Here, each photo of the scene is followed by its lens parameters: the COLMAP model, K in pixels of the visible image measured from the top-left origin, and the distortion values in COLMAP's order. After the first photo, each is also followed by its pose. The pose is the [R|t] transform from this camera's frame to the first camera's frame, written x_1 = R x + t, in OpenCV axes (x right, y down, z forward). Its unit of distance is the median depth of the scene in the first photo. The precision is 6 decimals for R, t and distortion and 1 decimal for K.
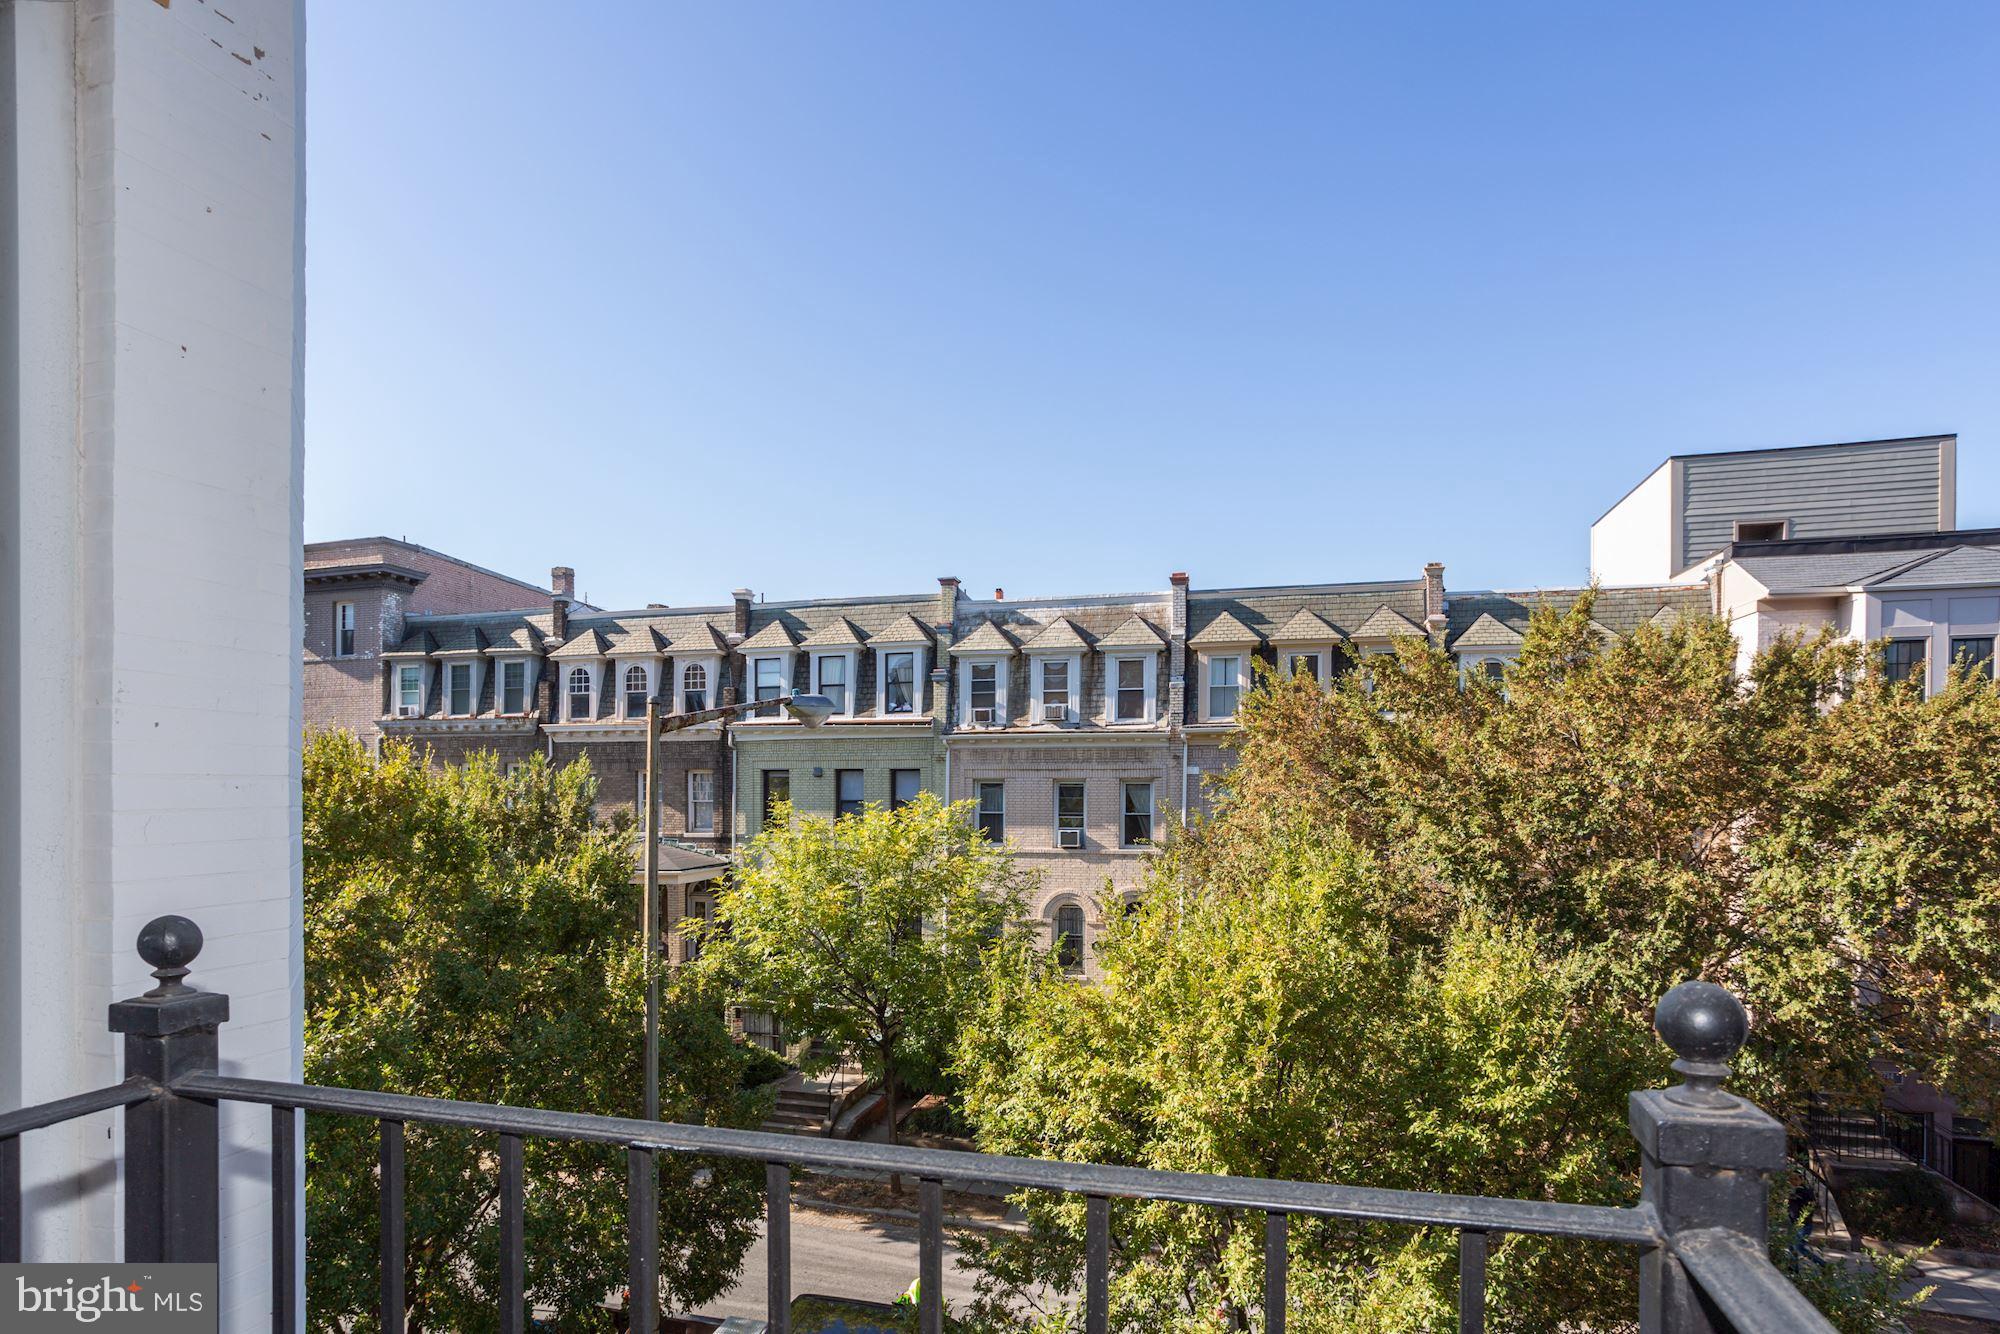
lens RADIAL K [[1061.3, 0, 977.6], [0, 1061.3, 780.3], [0, 0, 1]] dist [-0.019844, 0.000348]
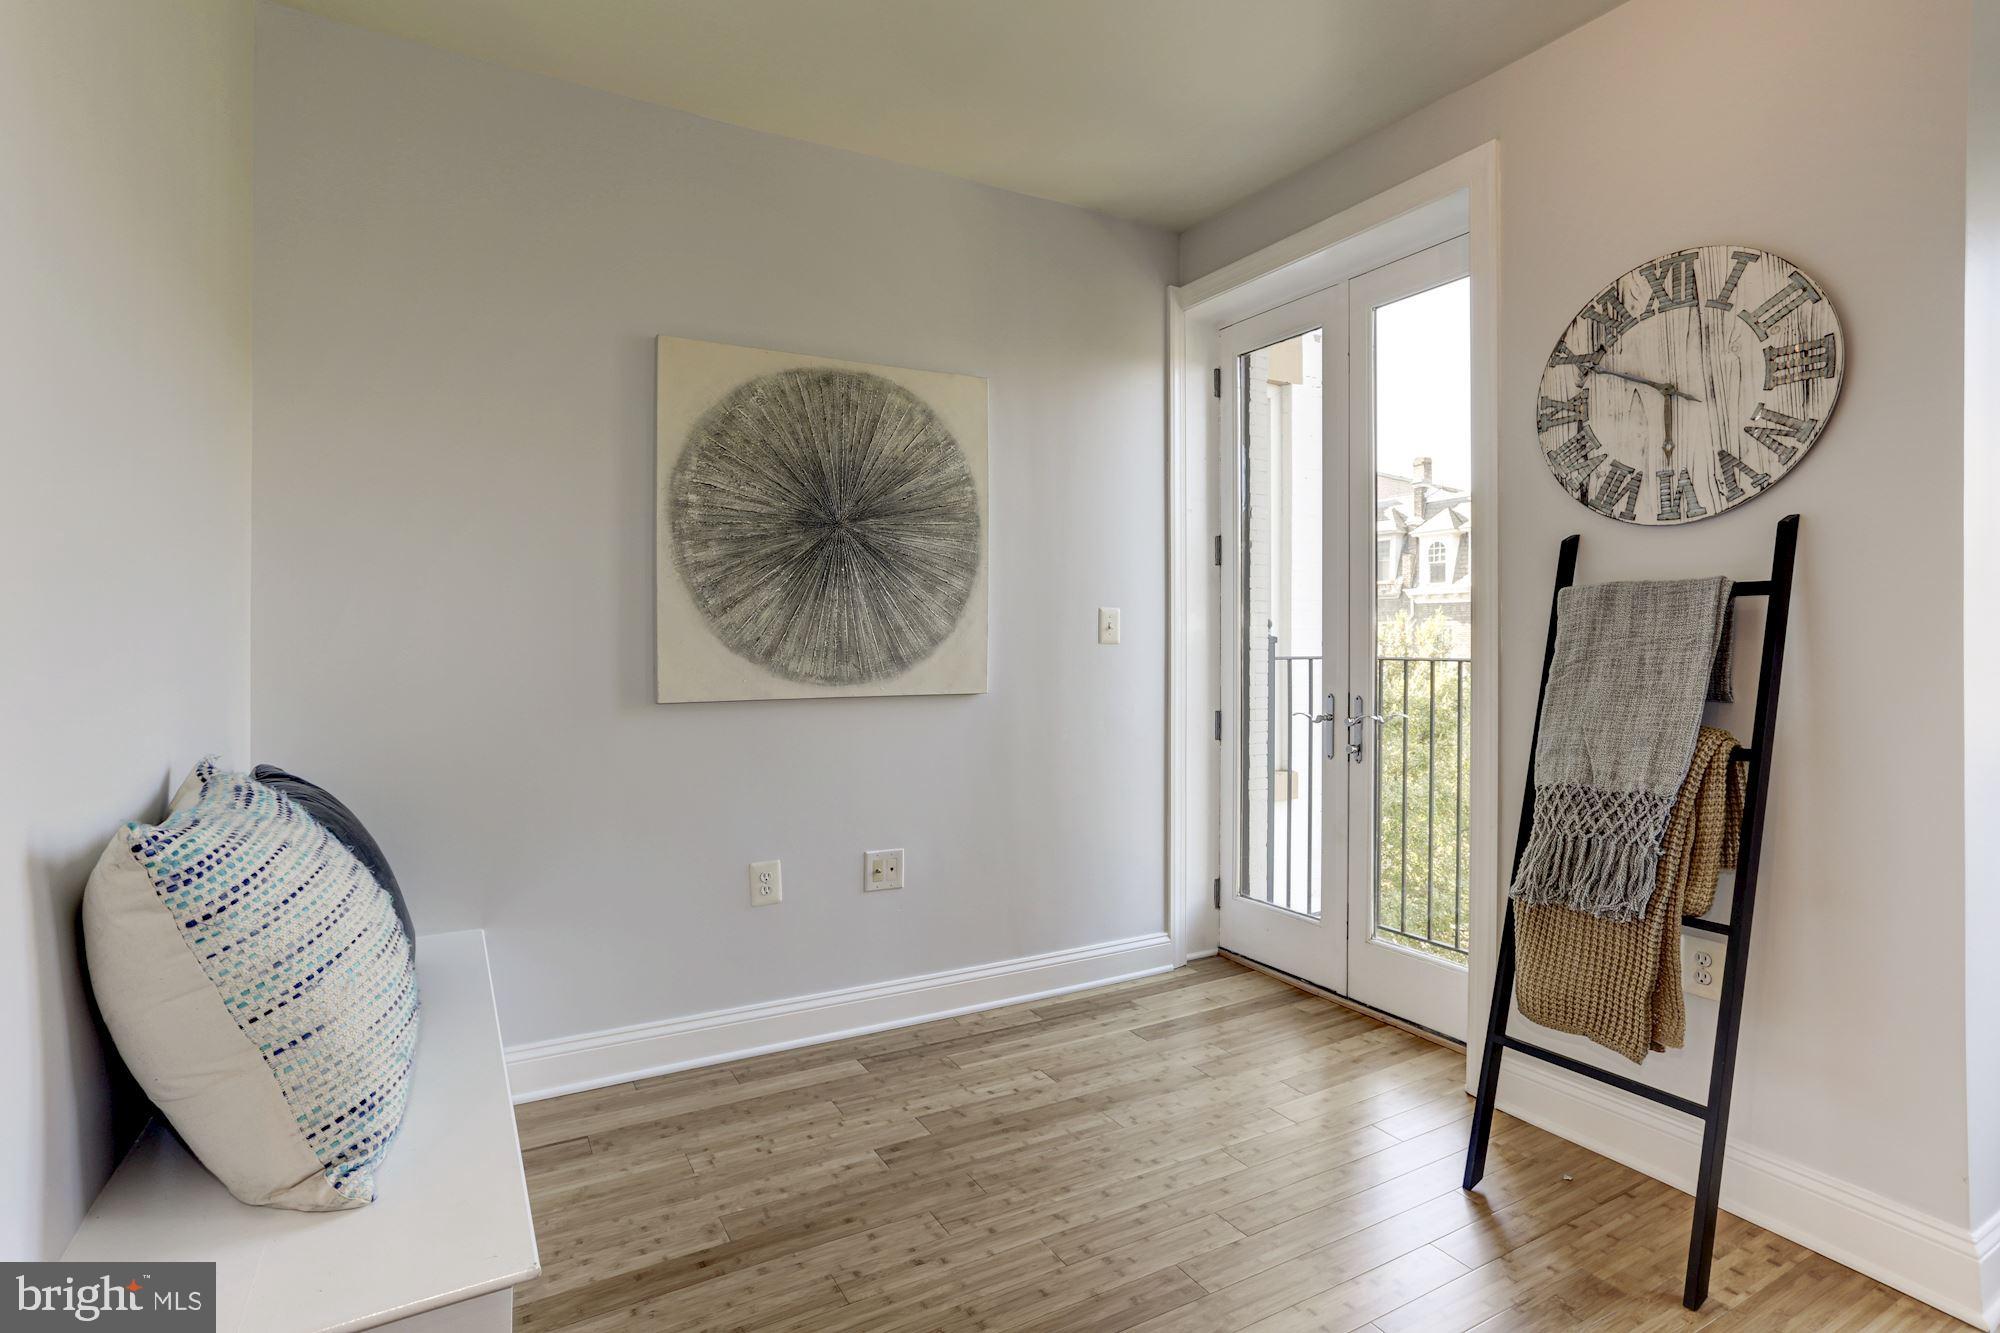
lens RADIAL K [[973.1, 0, 979.8], [0, 973.1, 641.7], [0, 0, 1]] dist [-0.042125, 0.027578]
pose [[0.693451, 0.001902, -0.720502, 0.071984], [-0.001615, 0.999998, 0.001085, 0.010202], [0.720502, 0.000411, 0.693452, -0.178918]]
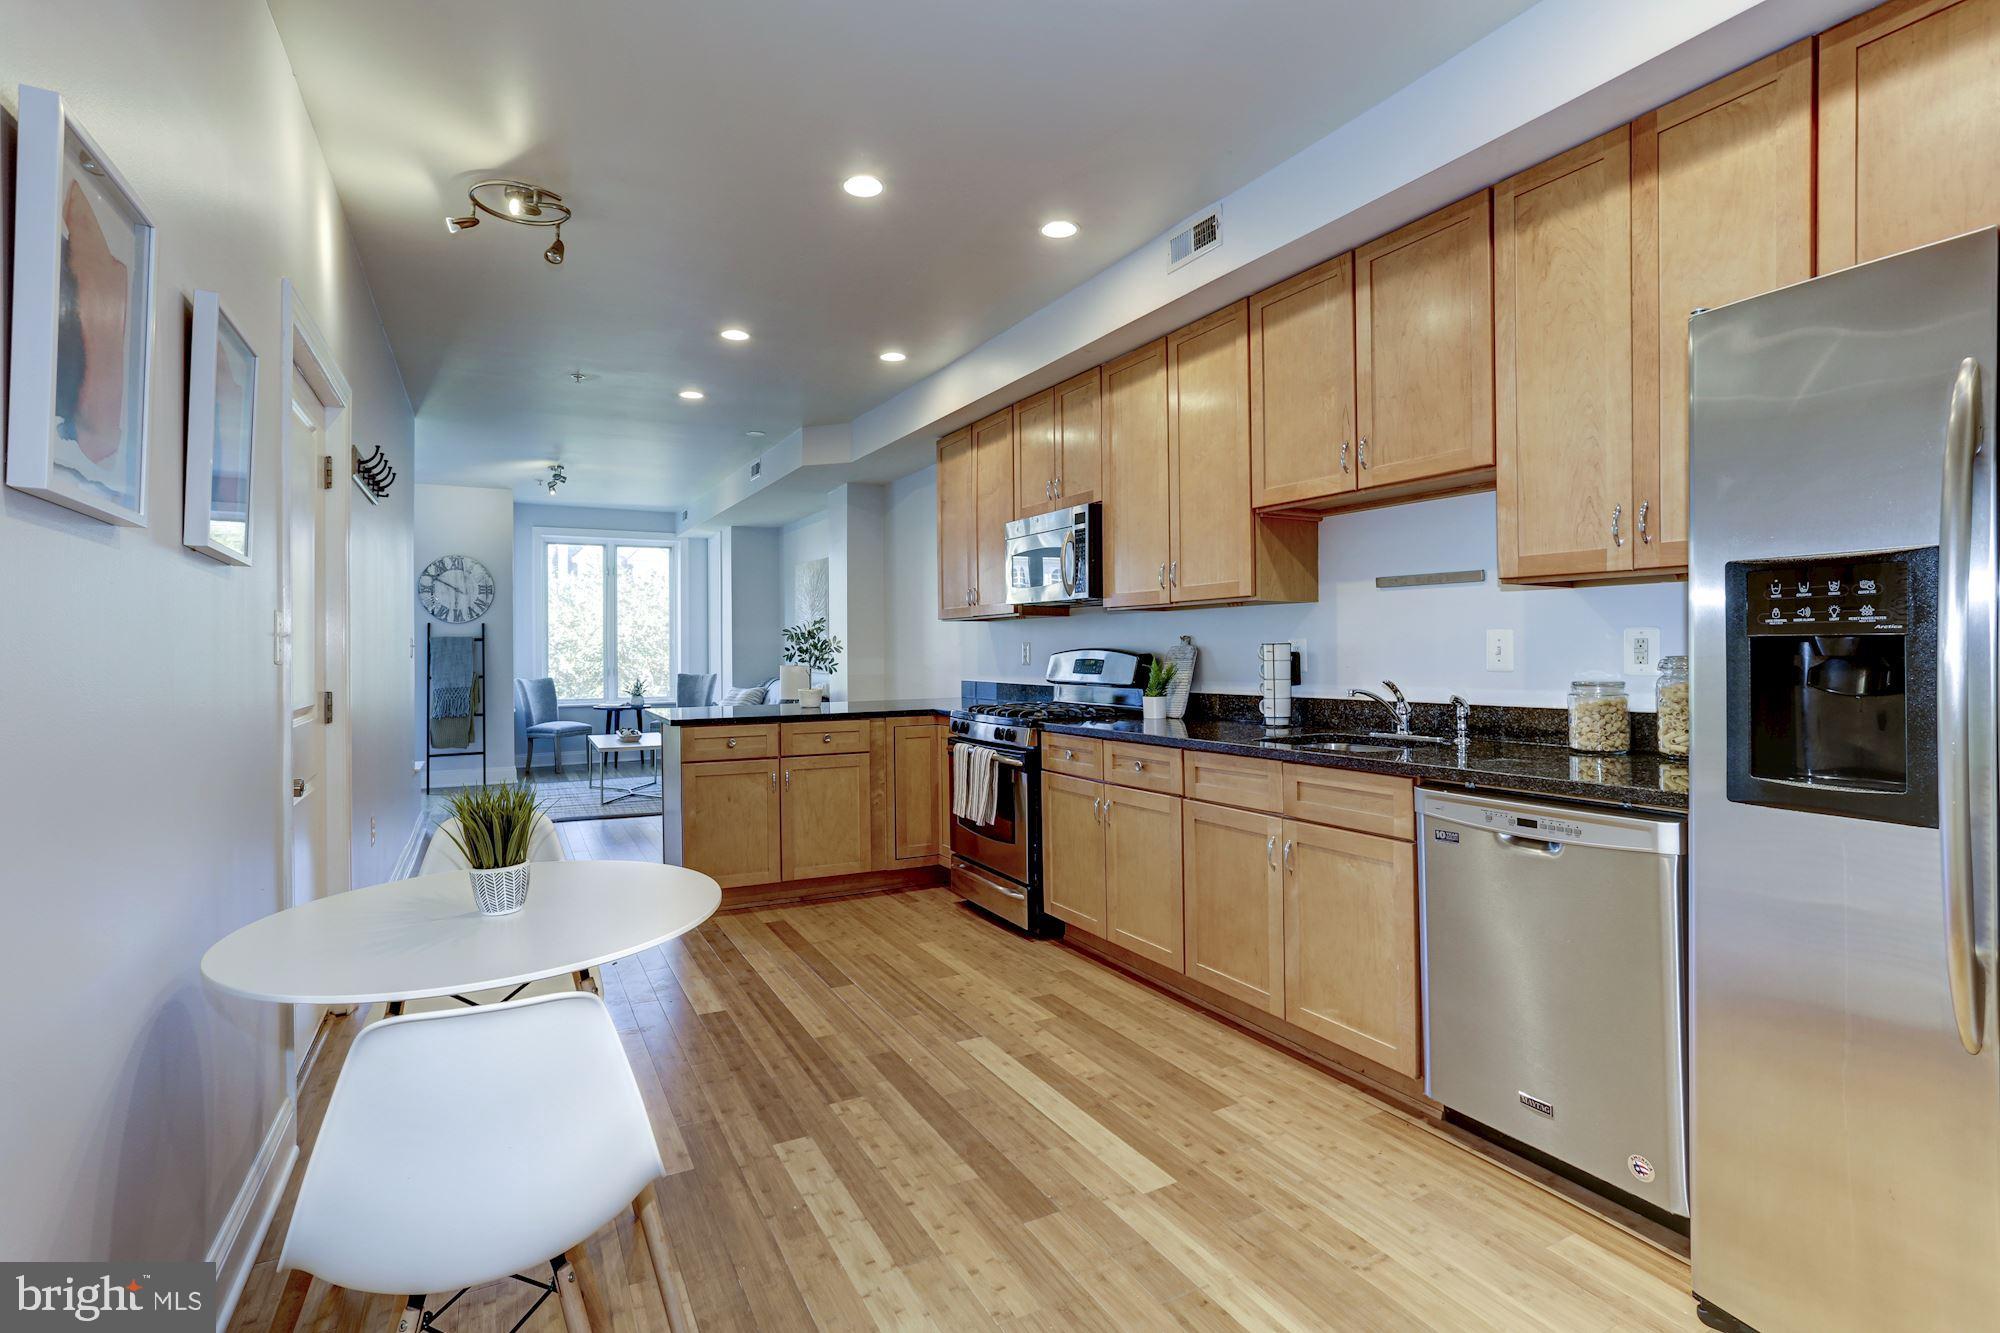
lens RADIAL K [[973.1, 0, 991.3], [0, 973.1, 650.9], [0, 0, 1]] dist [-0.042125, 0.027578]
pose [[0.737485, -0.005413, 0.675342, -0.088212], [0.005320, 0.999983, 0.002205, 0.010133], [-0.675342, 0.001967, 0.737502, -0.585721]]
